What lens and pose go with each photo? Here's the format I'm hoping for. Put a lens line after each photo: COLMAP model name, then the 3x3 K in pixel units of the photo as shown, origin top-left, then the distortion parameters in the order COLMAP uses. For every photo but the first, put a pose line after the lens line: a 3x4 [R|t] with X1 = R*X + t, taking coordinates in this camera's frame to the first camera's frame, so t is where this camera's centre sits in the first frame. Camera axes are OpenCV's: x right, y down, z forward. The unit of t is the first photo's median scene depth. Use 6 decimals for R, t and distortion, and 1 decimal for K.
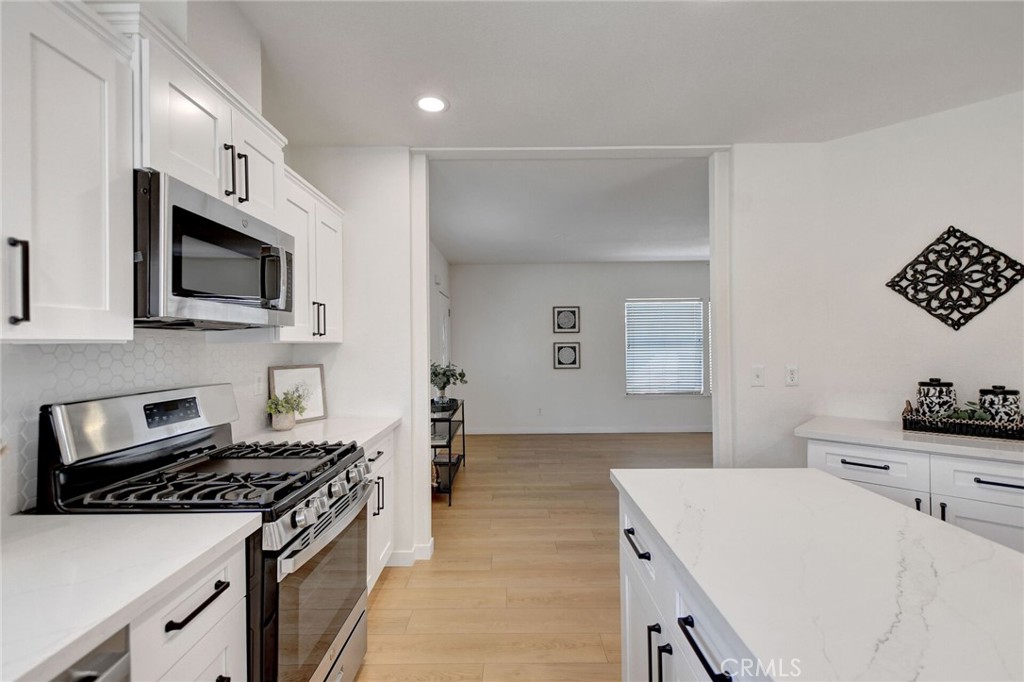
lens RADIAL K [[450.4, 0, 515.8], [0, 450.4, 342.8], [0, 0, 1]] dist [0.000768, -0.001382]
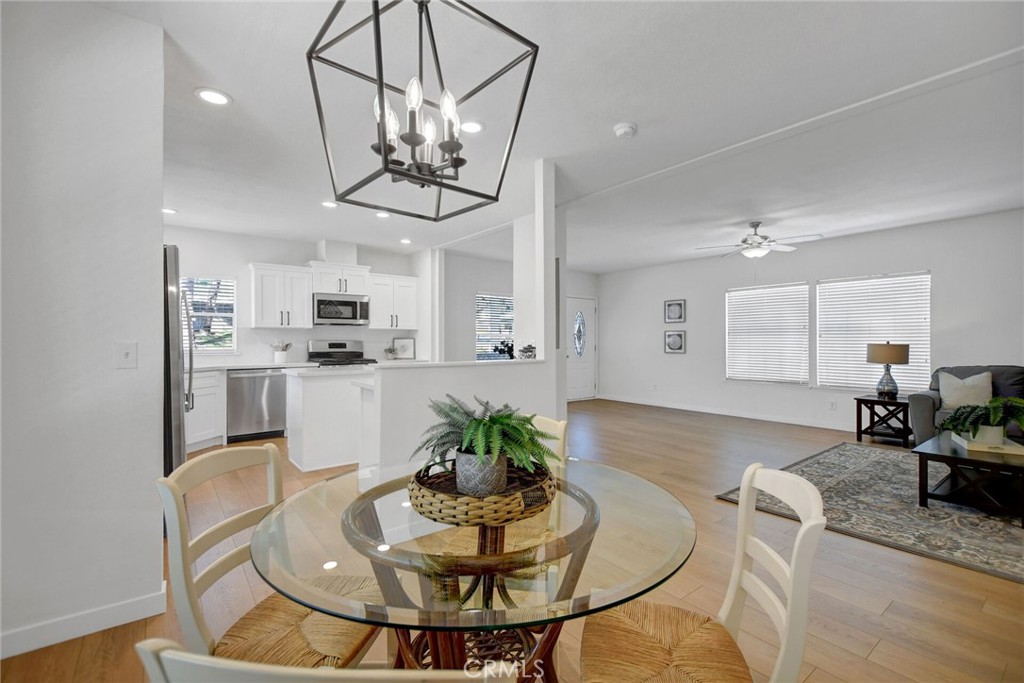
lens RADIAL K [[450.4, 0, 506.7], [0, 450.4, 340.5], [0, 0, 1]] dist [0.000768, -0.001382]
pose [[0.614889, 0.005931, -0.788591, 0.768895], [-0.001688, 0.999979, 0.006204, 0.018111], [0.788612, -0.002483, 0.614886, -0.065802]]
